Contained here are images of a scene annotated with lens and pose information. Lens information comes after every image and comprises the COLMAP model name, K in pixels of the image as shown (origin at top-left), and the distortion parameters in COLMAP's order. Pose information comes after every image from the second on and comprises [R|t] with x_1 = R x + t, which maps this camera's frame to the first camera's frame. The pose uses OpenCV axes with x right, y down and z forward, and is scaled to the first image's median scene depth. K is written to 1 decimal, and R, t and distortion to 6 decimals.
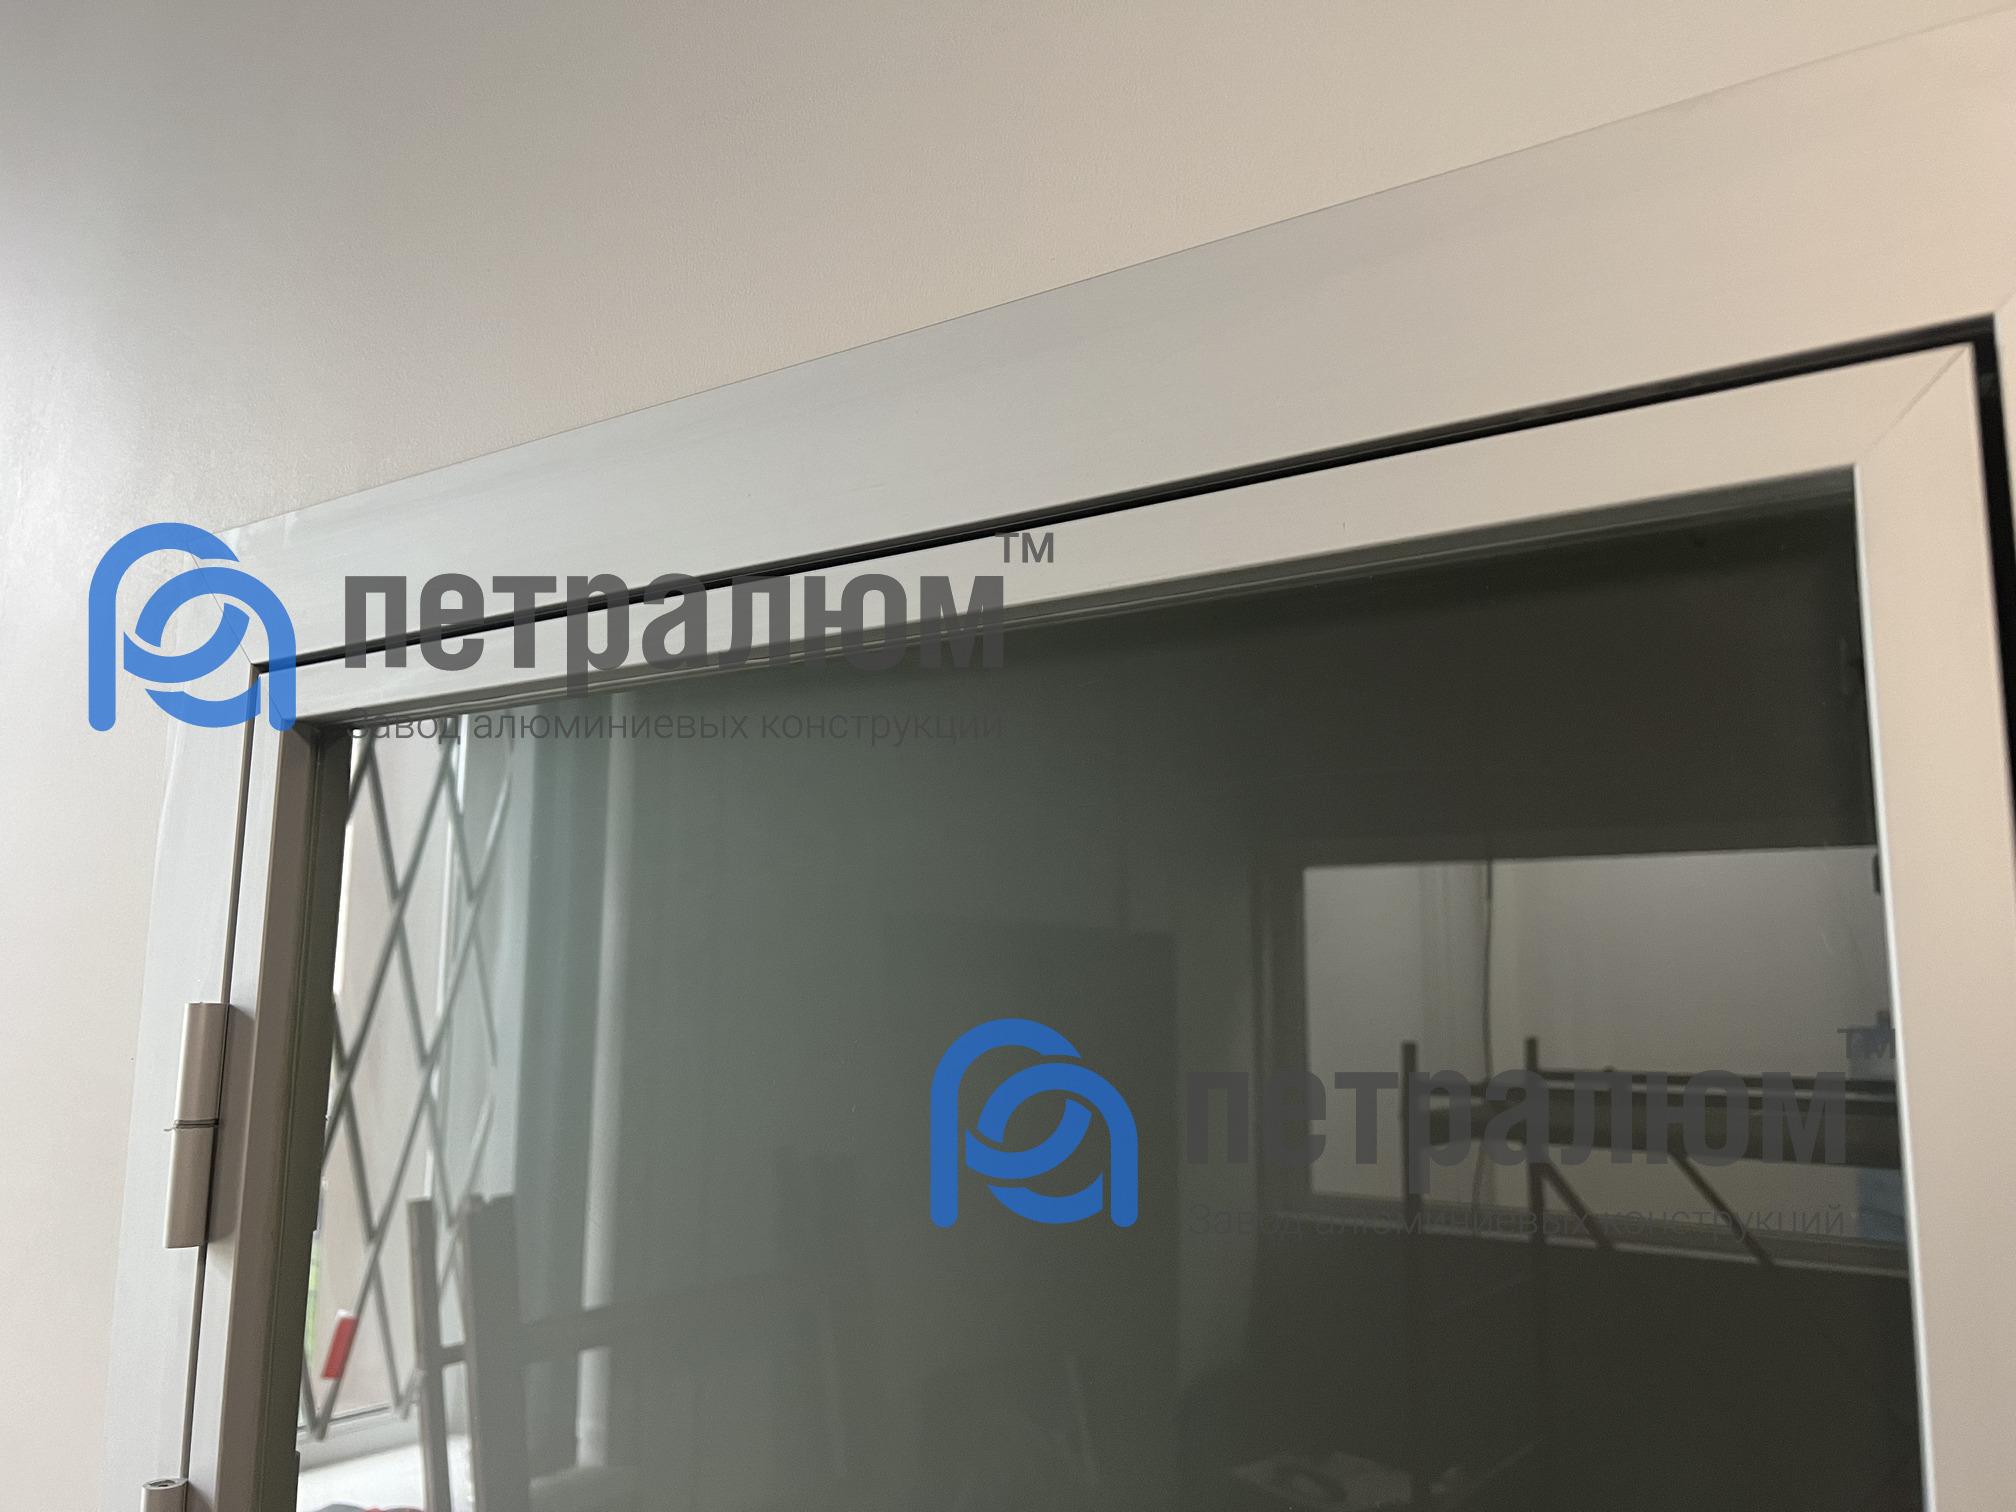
lens RADIAL K [[1531.5, 0, 1008.0], [0, 1531.5, 756.0], [0, 0, 1]] dist [0.003338, 0.000863]
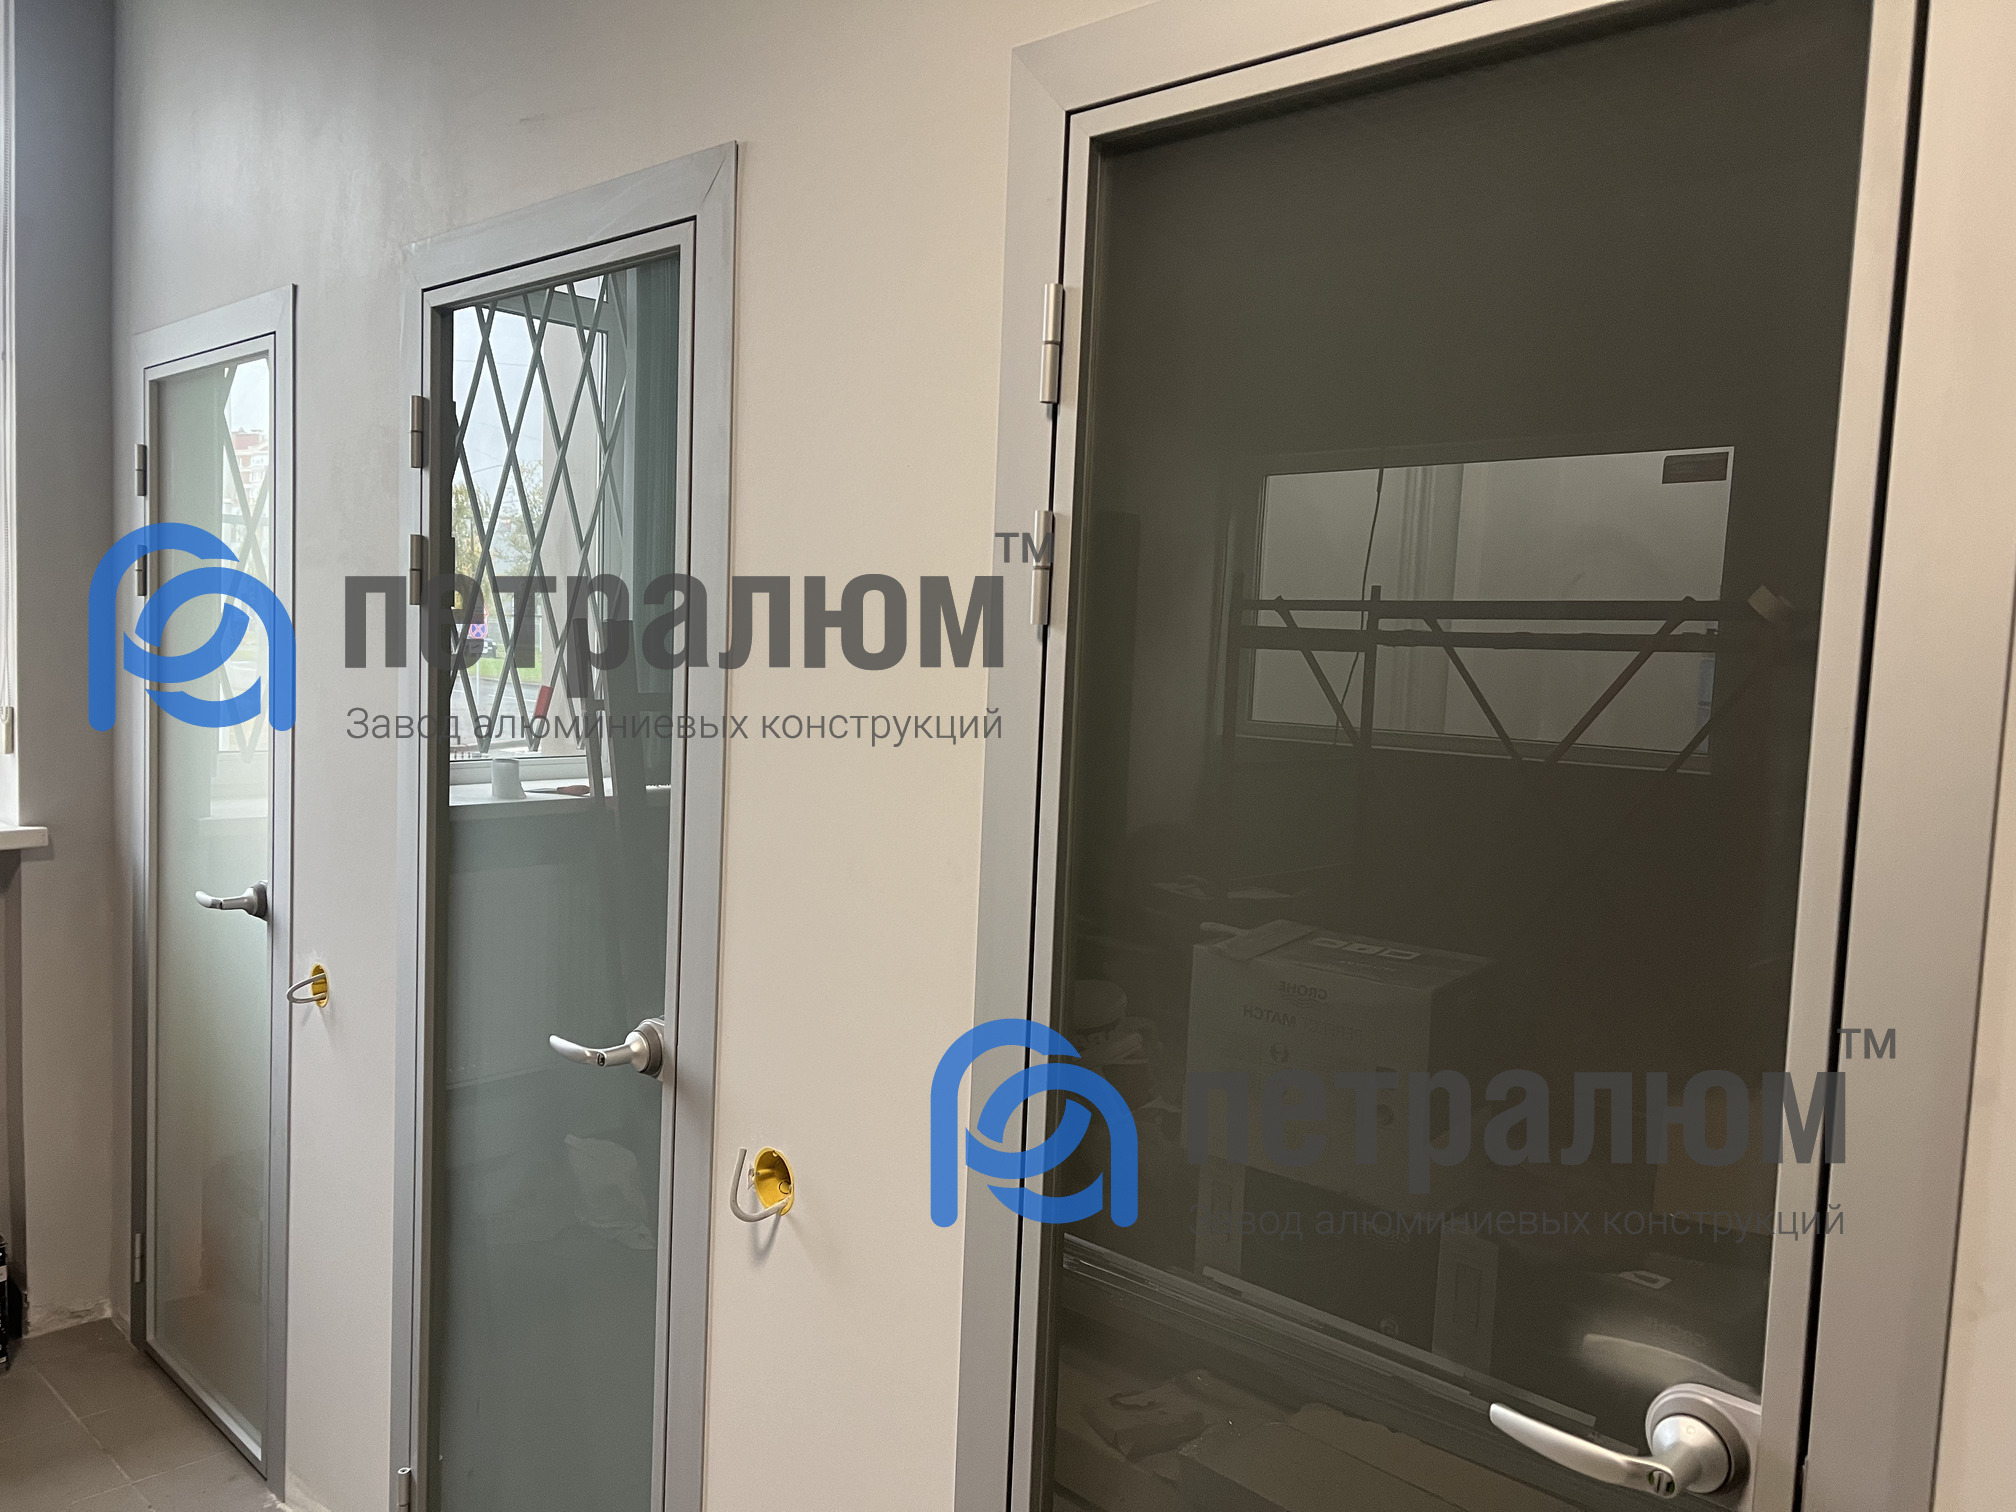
lens RADIAL K [[1531.5, 0, 1008.0], [0, 1531.5, 756.0], [0, 0, 1]] dist [0.003338, 0.000863]
pose [[0.986553, 0.035349, -0.159575, 0.370272], [0.001374, 0.974504, 0.224366, 0.049666], [0.163437, -0.221568, 0.961351, -0.614717]]
